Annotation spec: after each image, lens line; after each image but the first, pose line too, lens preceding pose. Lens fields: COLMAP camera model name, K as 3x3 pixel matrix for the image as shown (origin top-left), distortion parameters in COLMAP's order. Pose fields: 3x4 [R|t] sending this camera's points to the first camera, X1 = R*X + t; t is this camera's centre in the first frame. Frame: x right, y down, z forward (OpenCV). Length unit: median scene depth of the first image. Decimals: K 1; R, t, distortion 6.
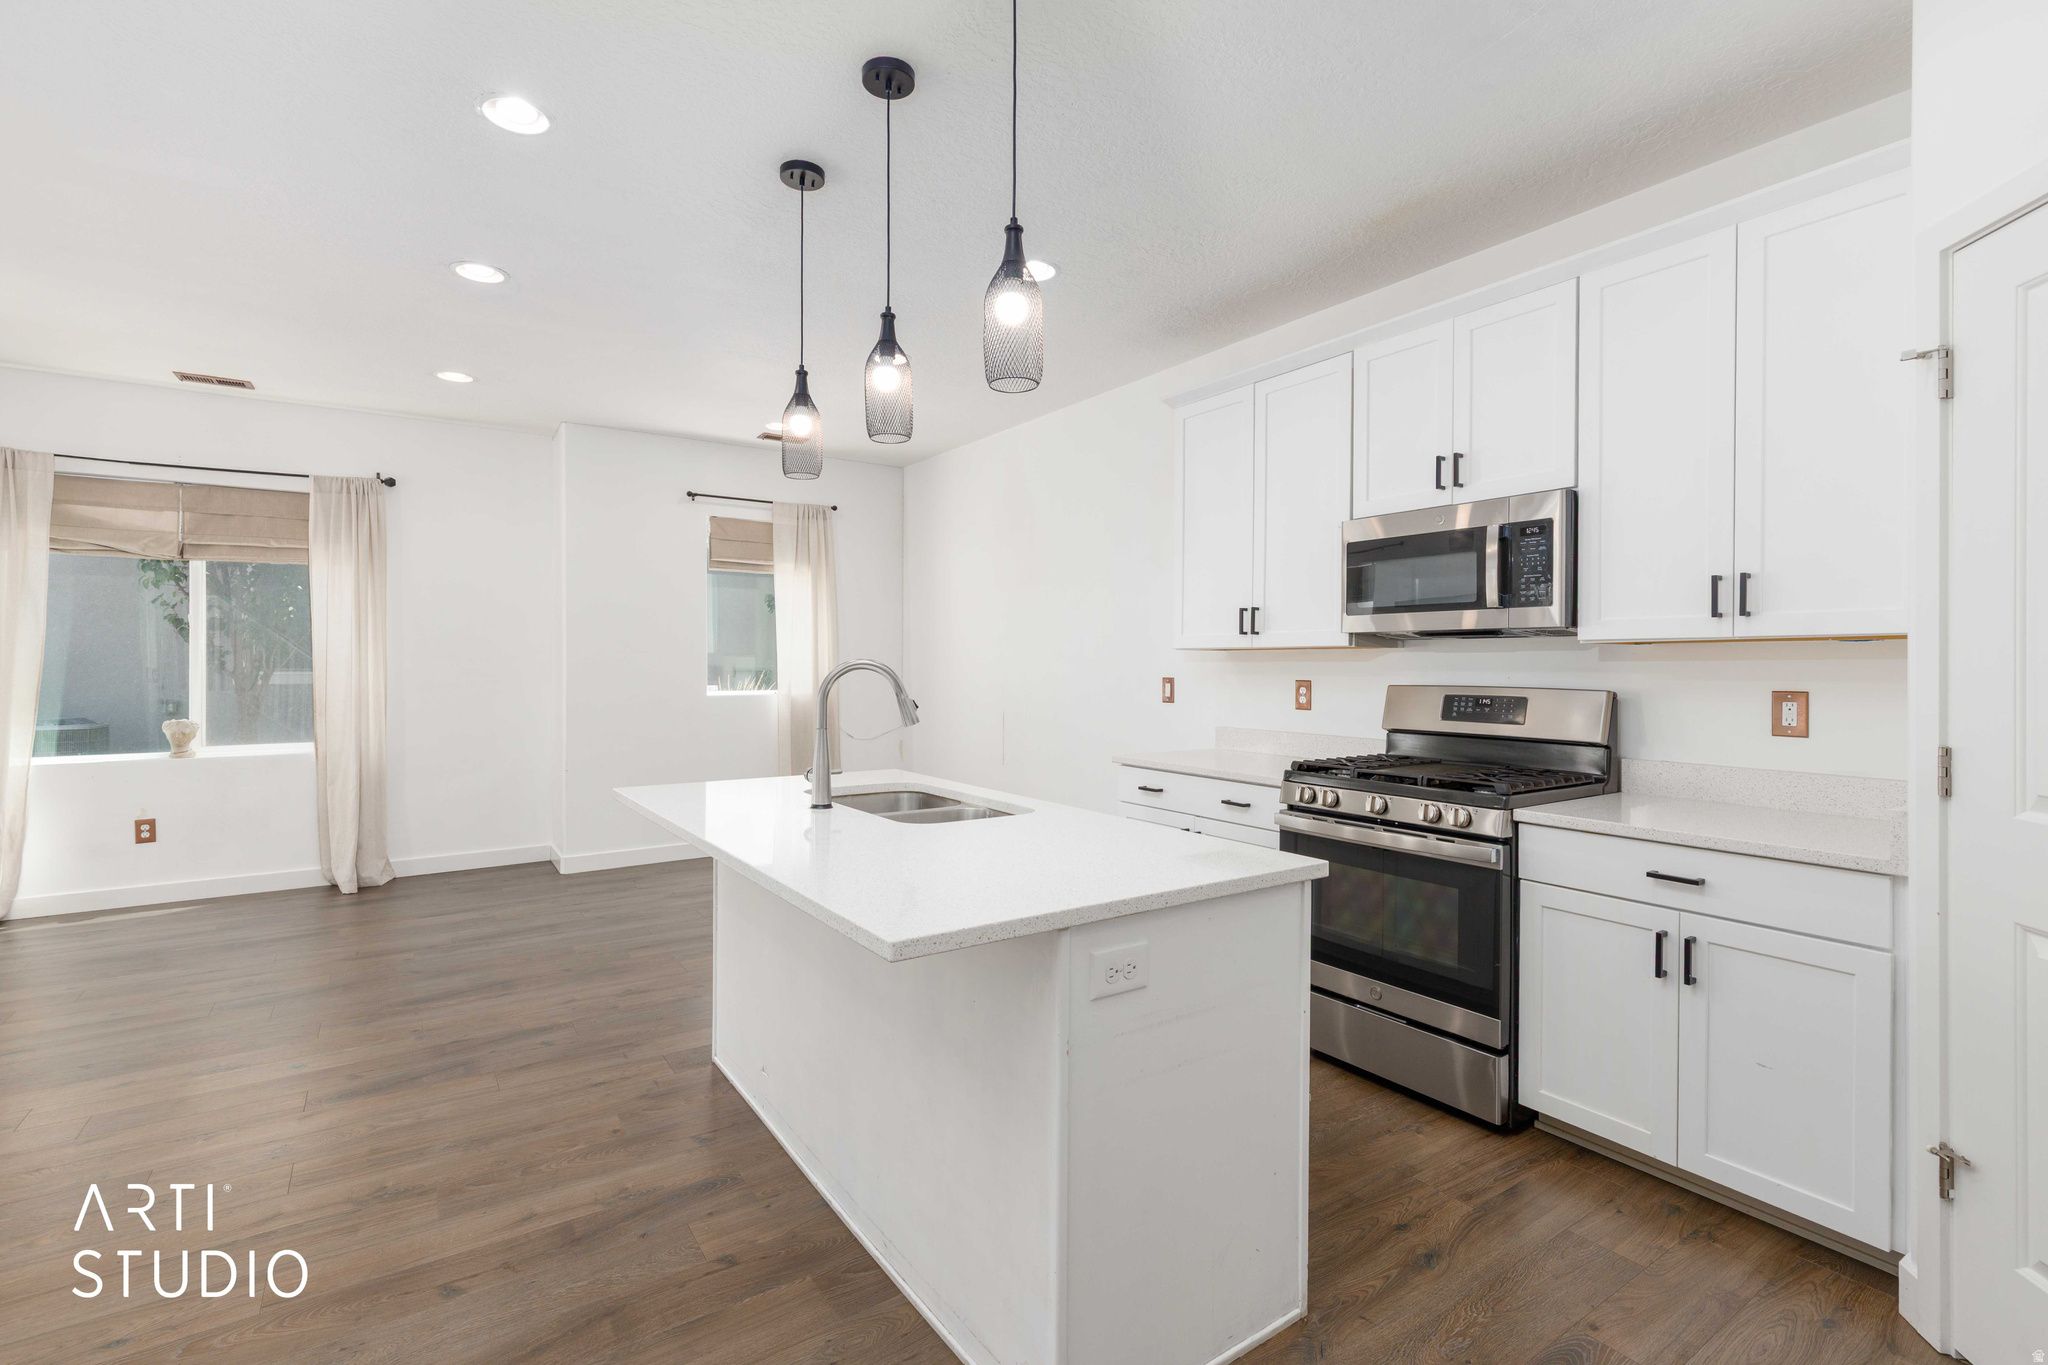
lens RADIAL K [[928.3, 0, 1028.8], [0, 928.3, 667.7], [0, 0, 1]] dist [0.008701, -0.001910]
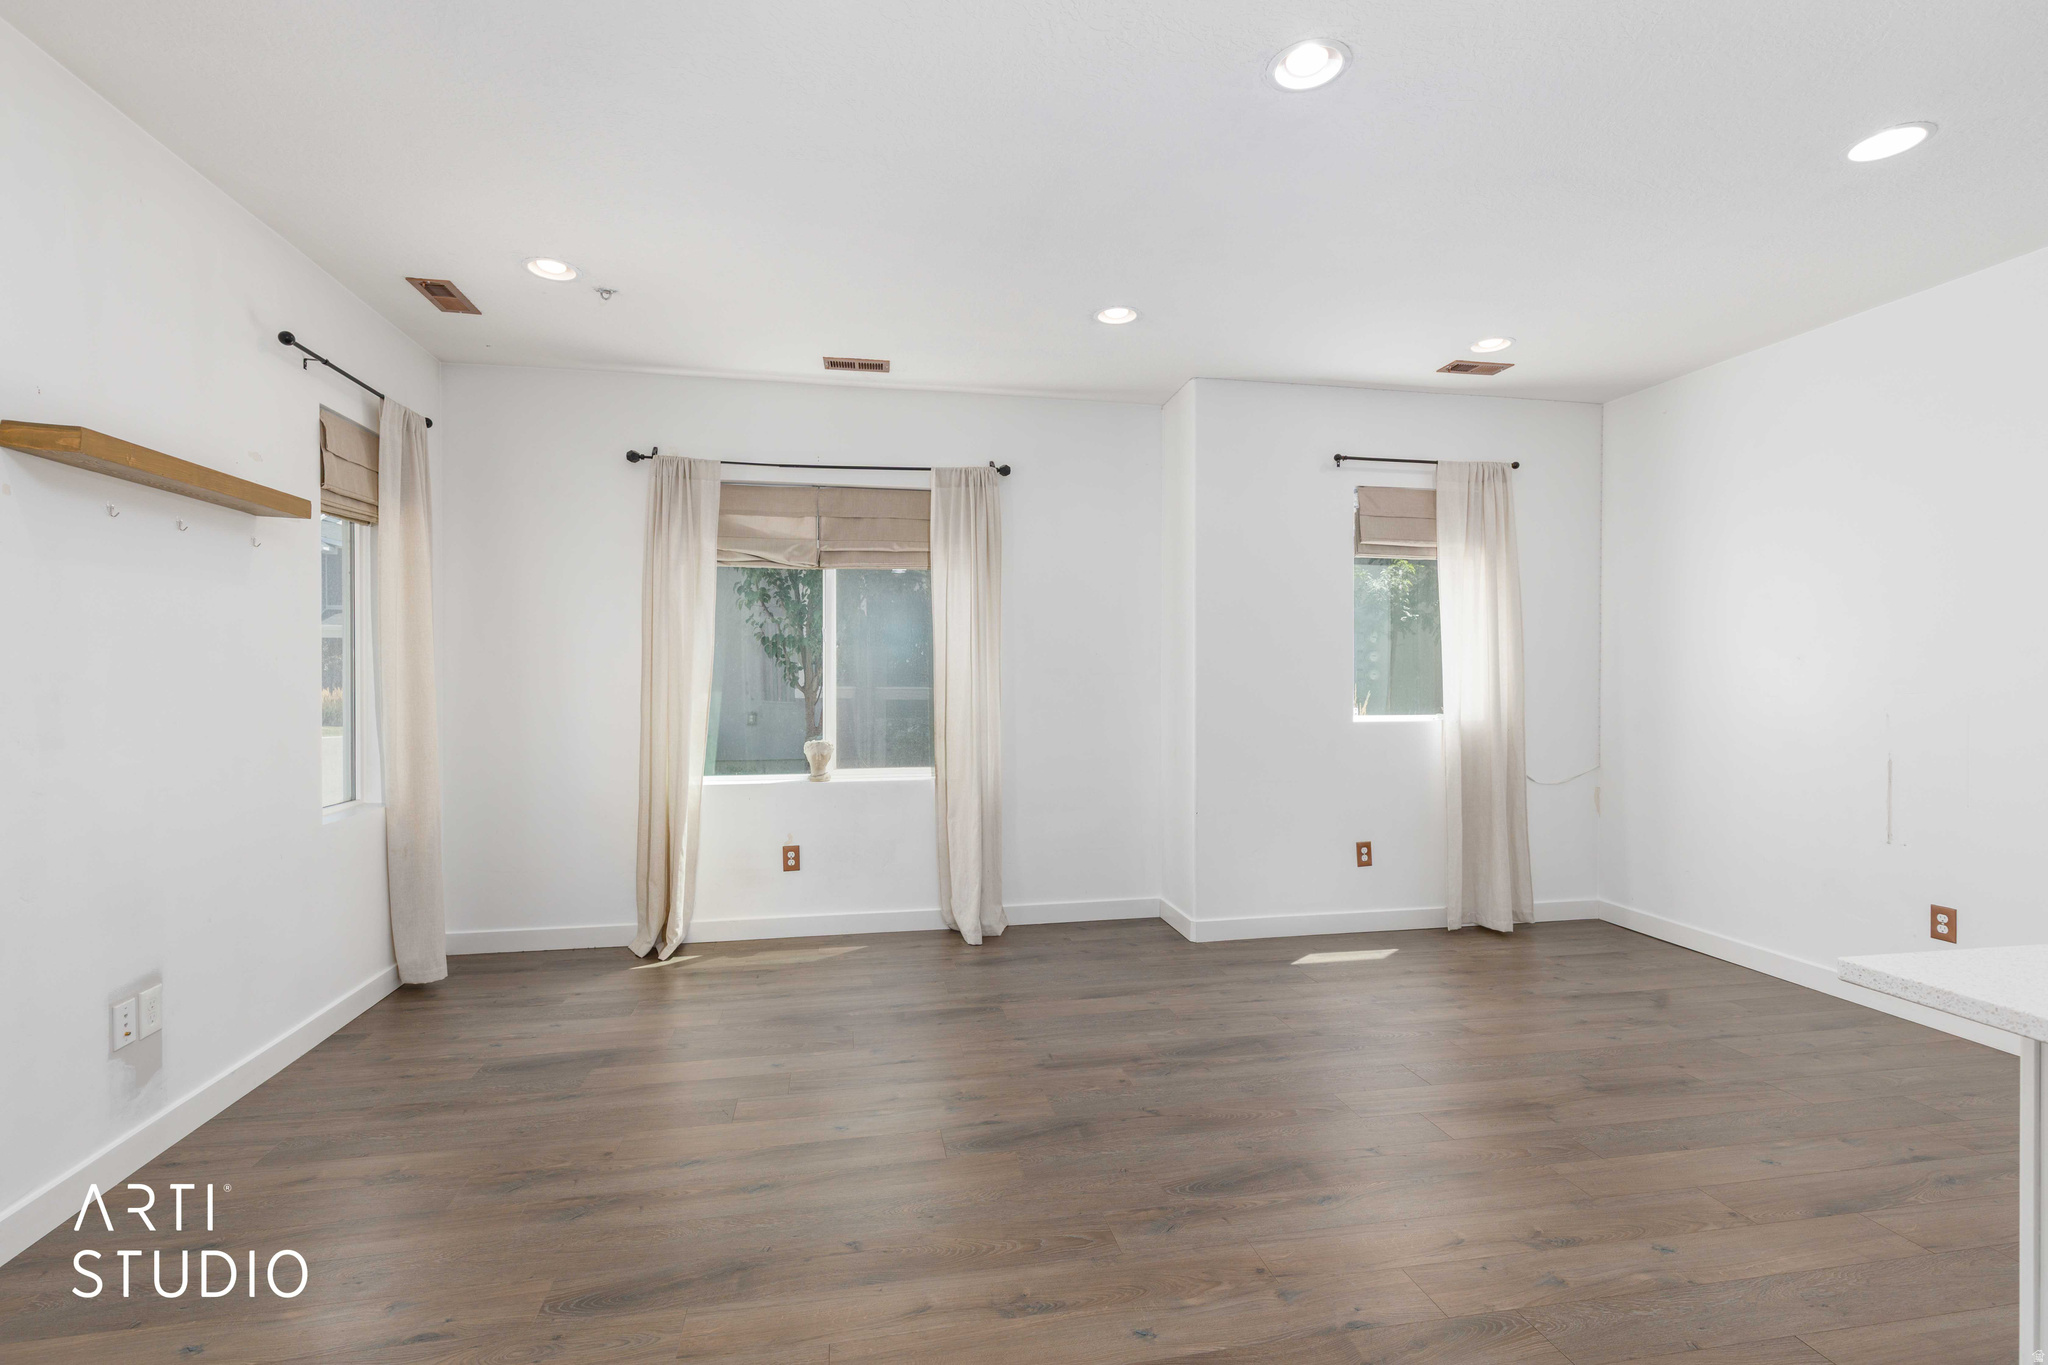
lens RADIAL K [[928.3, 0, 1023.5], [0, 928.3, 686.9], [0, 0, 1]] dist [0.008701, -0.001910]
pose [[0.917509, 0.003200, -0.397703, -0.354166], [-0.000115, 0.999970, 0.007779, -0.004888], [0.397716, -0.007092, 0.917481, 0.232597]]
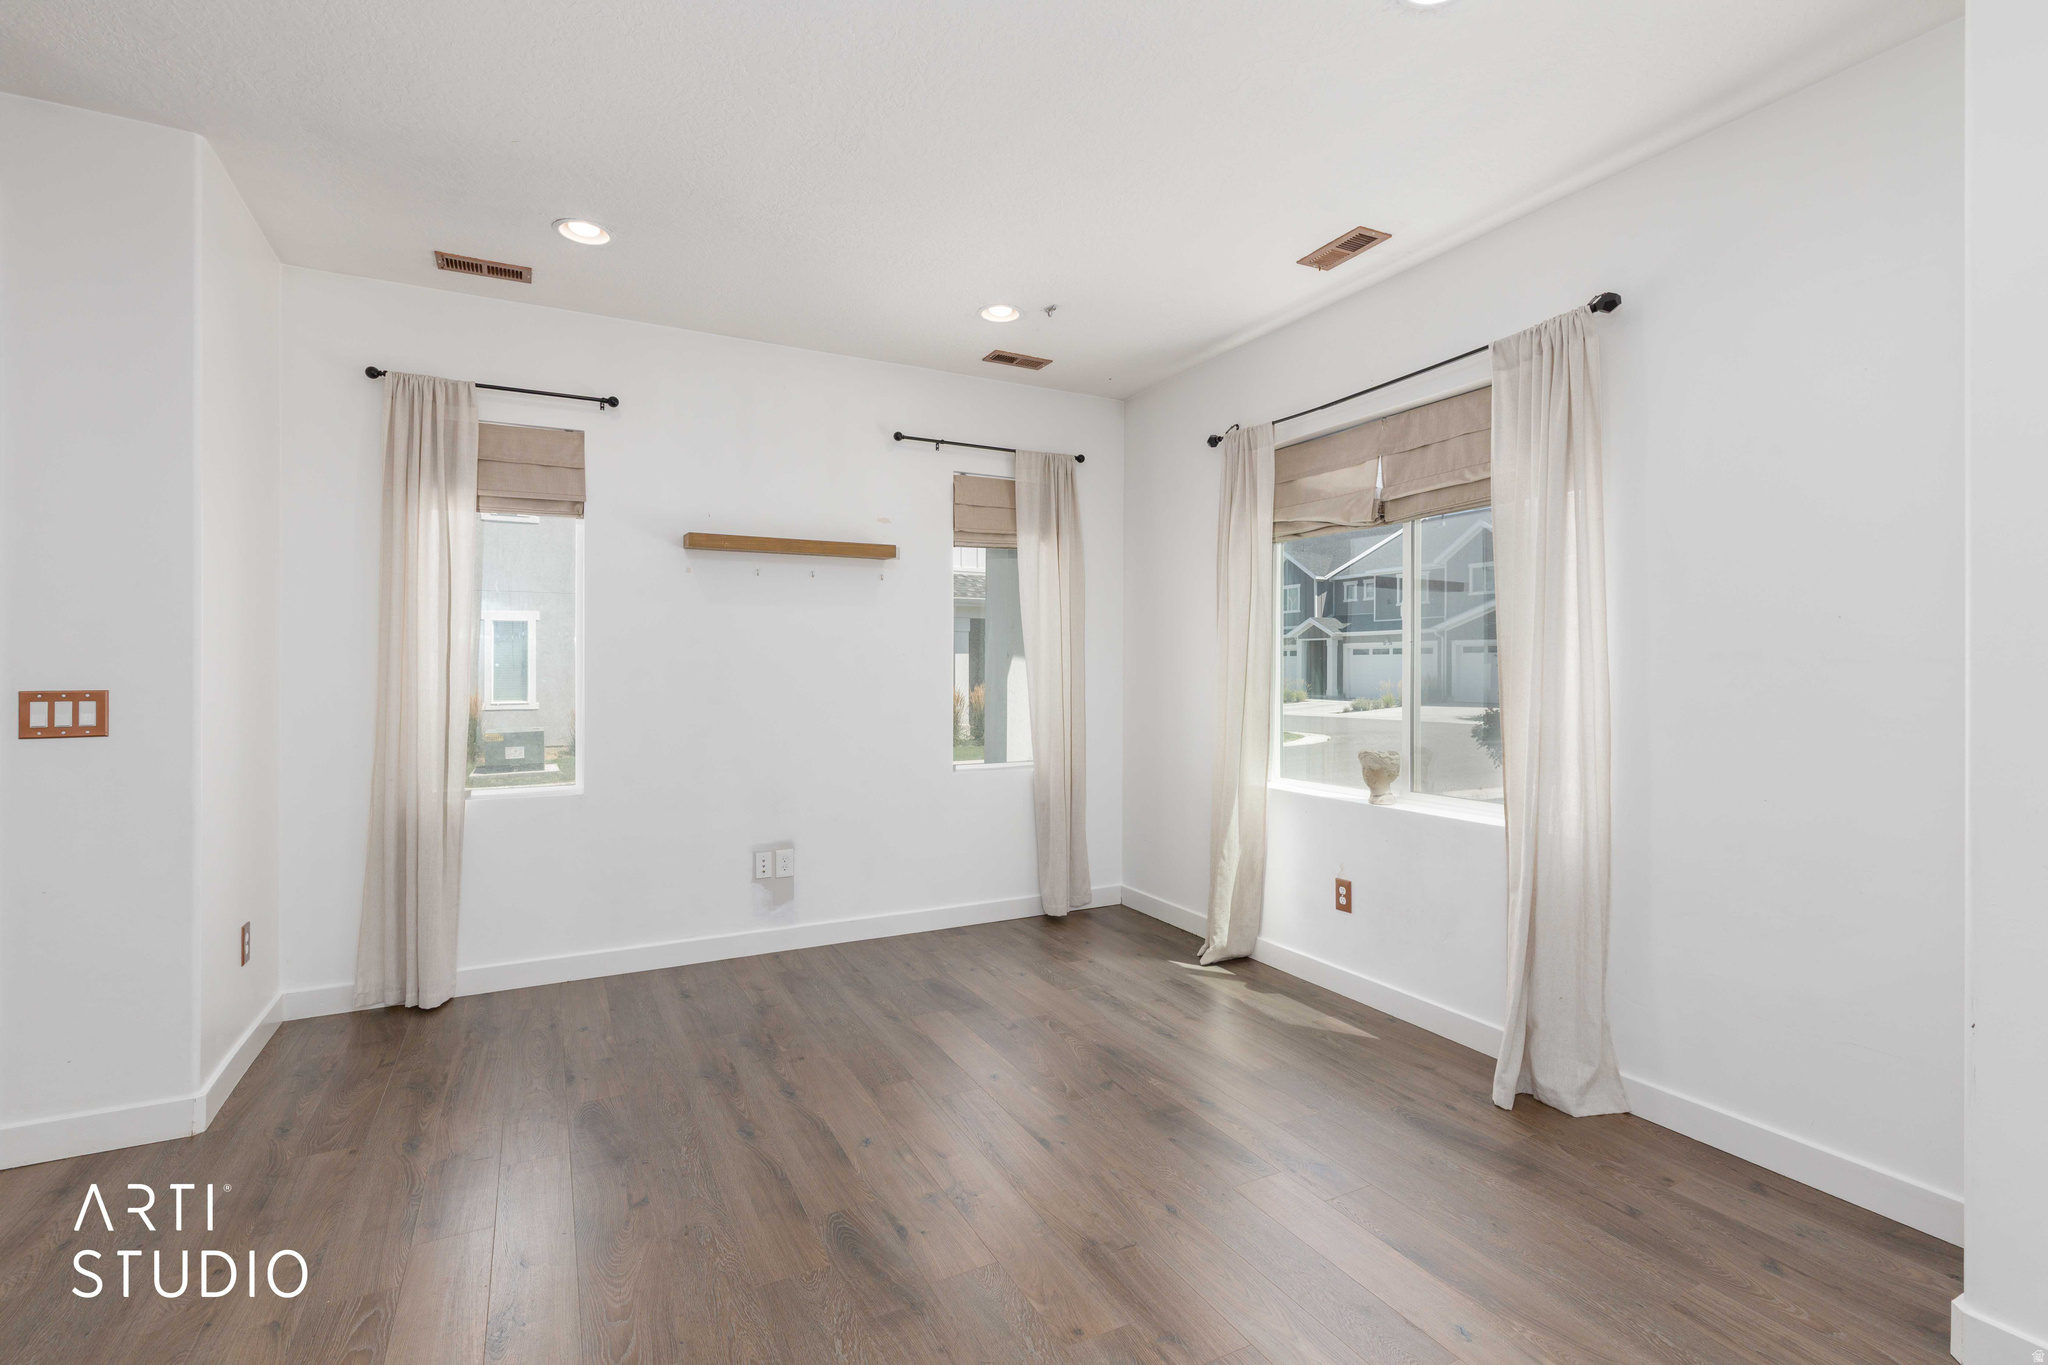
lens RADIAL K [[928.3, 0, 1017.3], [0, 928.3, 671.4], [0, 0, 1]] dist [0.008701, -0.001910]
pose [[-0.128410, 0.002060, -0.991719, -0.171631], [-0.004538, 0.999986, 0.002665, -0.005182], [0.991711, 0.004843, -0.128399, 0.822309]]
